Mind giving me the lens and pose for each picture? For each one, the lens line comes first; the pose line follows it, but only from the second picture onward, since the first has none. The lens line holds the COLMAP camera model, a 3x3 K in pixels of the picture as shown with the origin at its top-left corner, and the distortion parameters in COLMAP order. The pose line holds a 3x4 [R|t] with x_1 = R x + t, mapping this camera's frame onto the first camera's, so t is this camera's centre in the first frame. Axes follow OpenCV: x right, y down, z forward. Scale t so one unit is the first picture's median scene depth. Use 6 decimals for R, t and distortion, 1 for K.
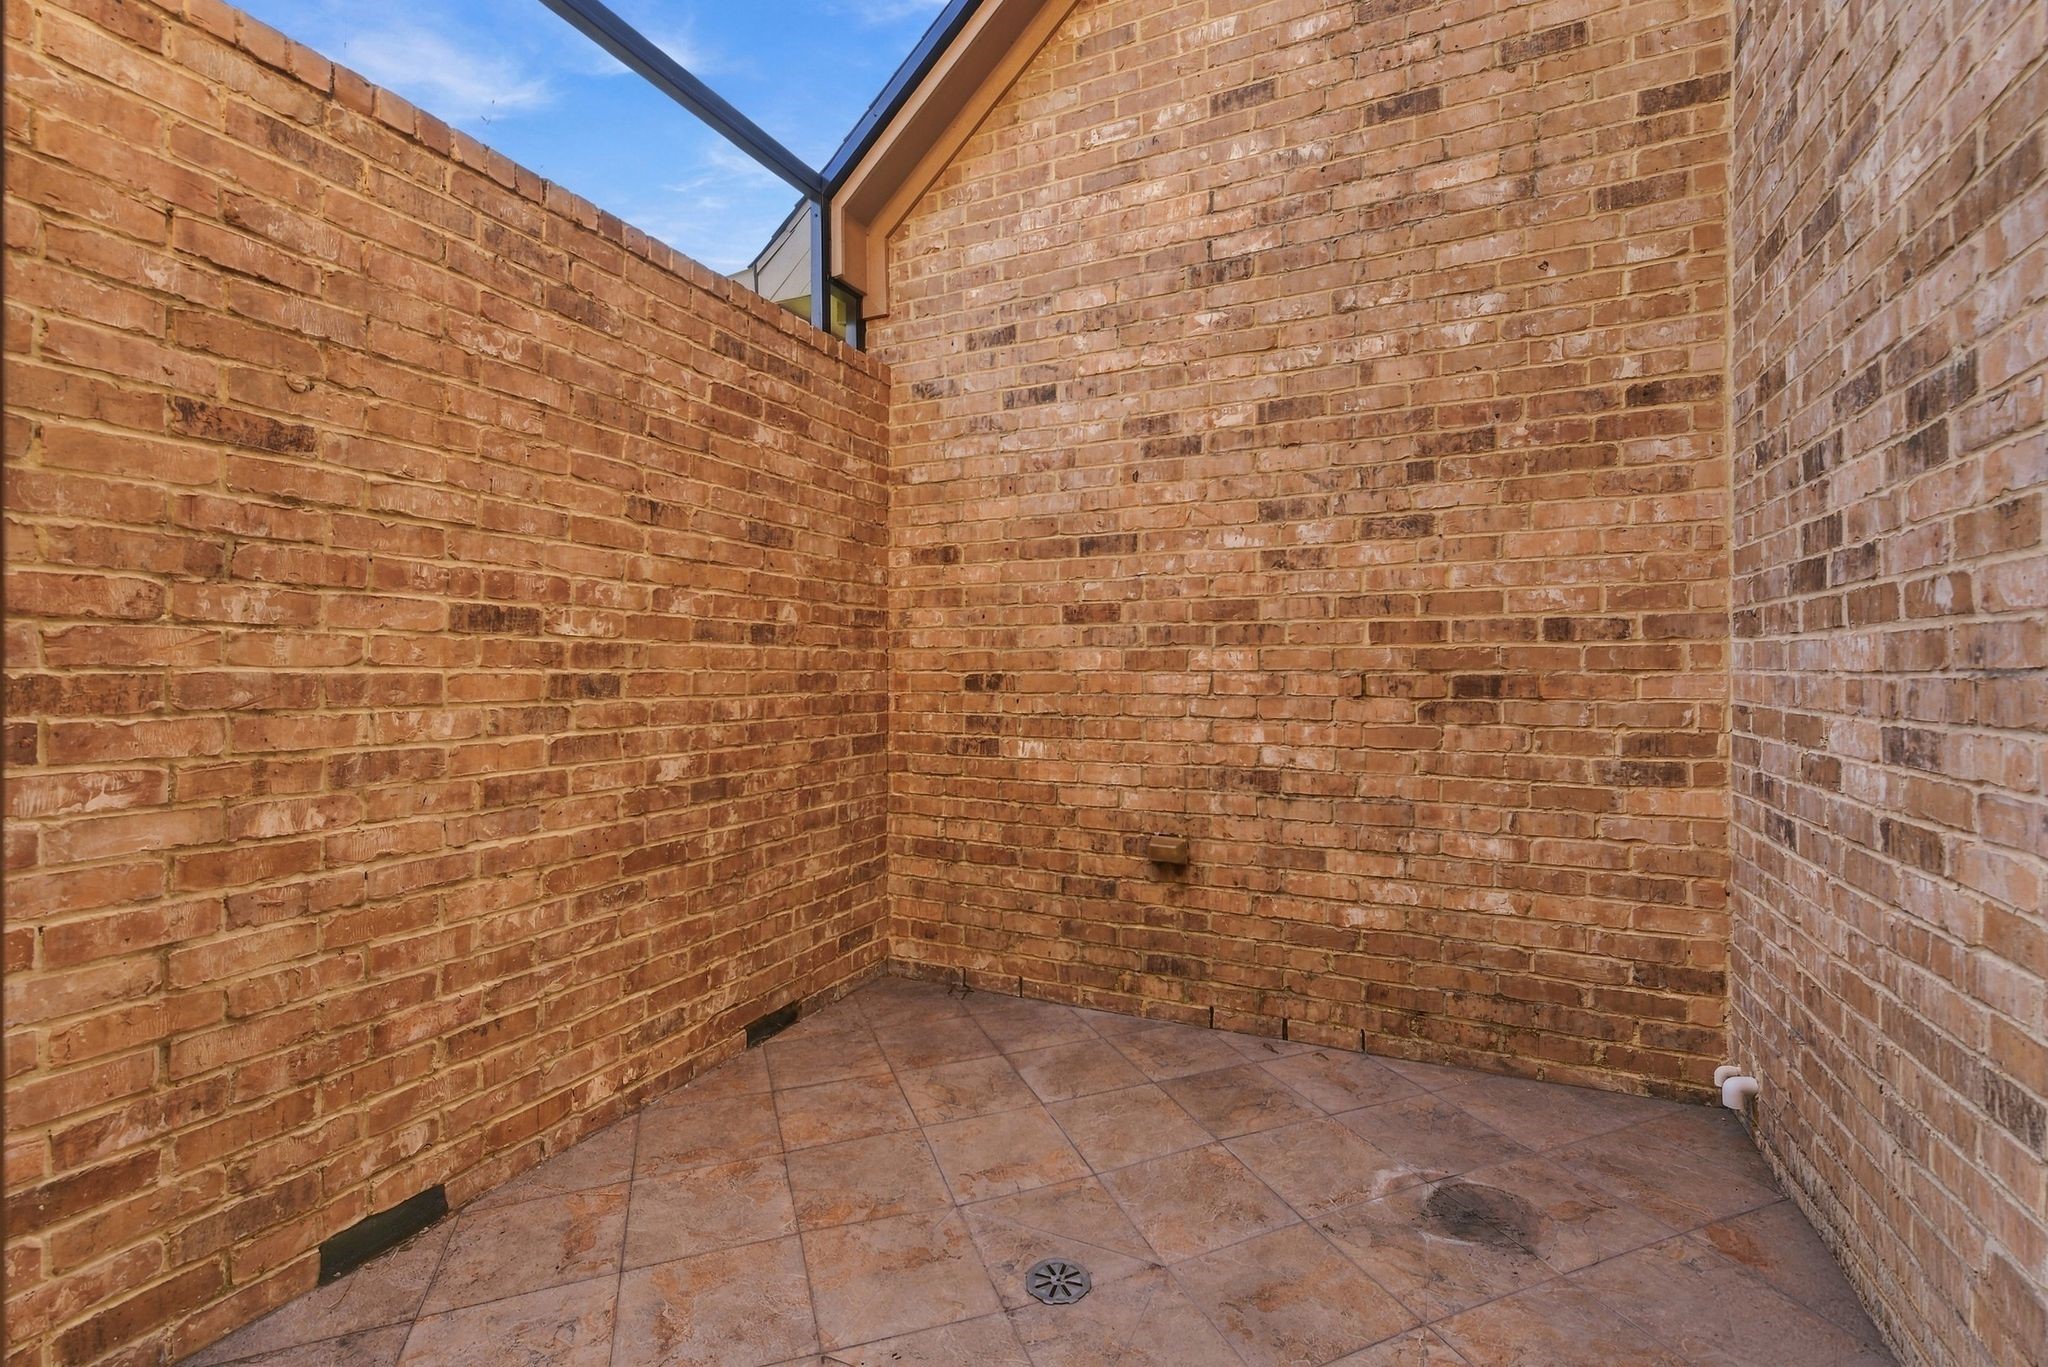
lens RADIAL K [[900.2, 0, 1041.2], [0, 900.2, 665.5], [0, 0, 1]] dist [-0.002417, 0.000403]
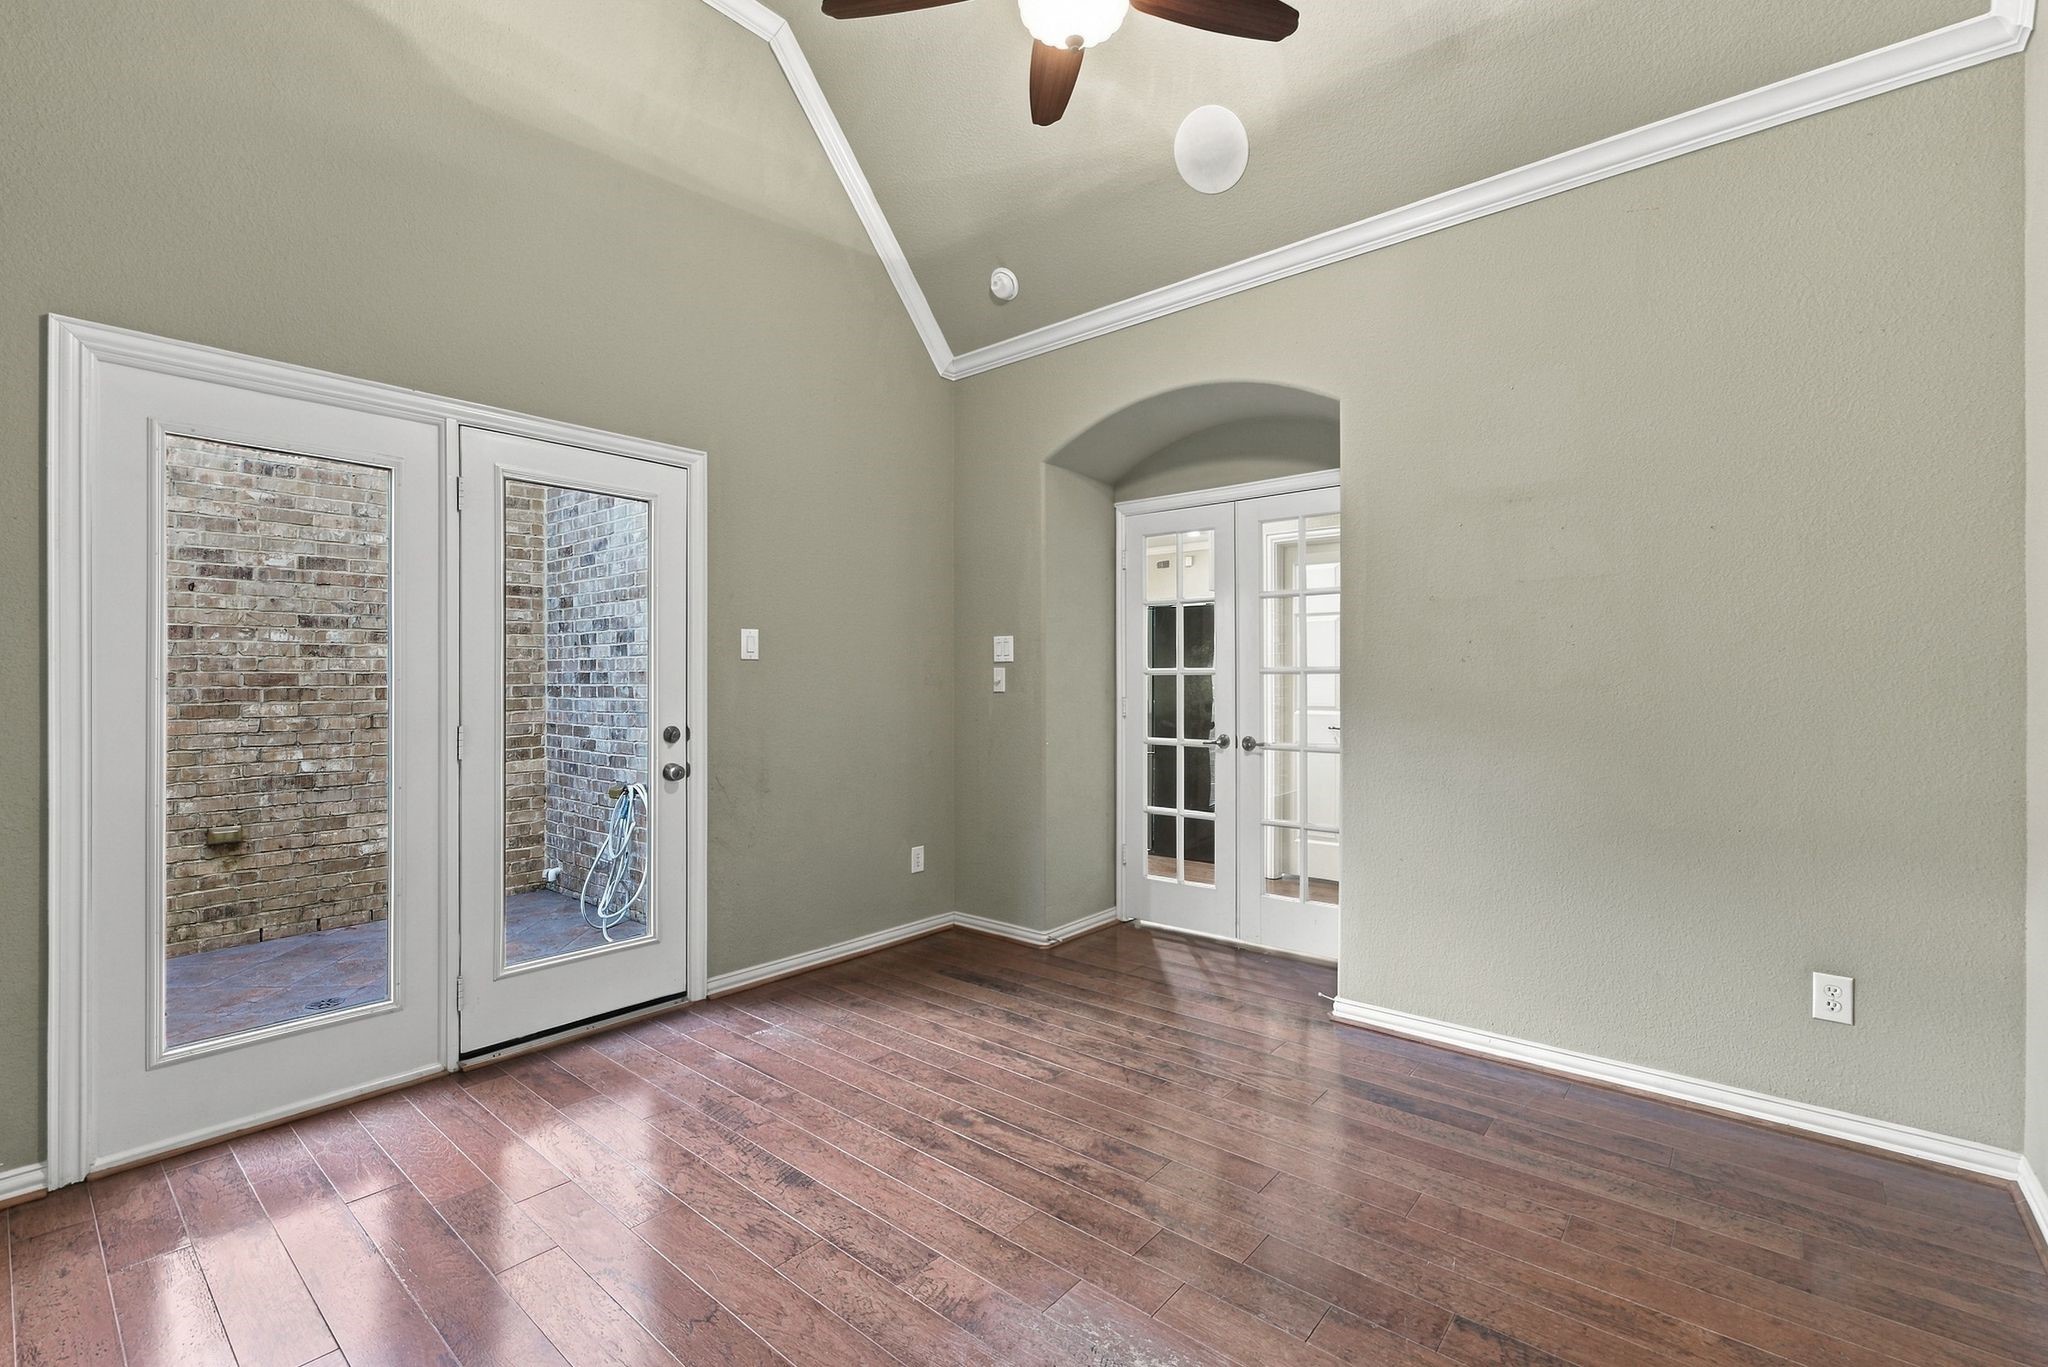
lens RADIAL K [[900.2, 0, 1042.6], [0, 900.2, 678.2], [0, 0, 1]] dist [-0.002417, 0.000403]
pose [[0.269906, 0.000305, 0.962887, -1.145713], [0.001494, 0.999999, -0.000736, -0.070662], [-0.962886, 0.001638, 0.269905, -0.900054]]
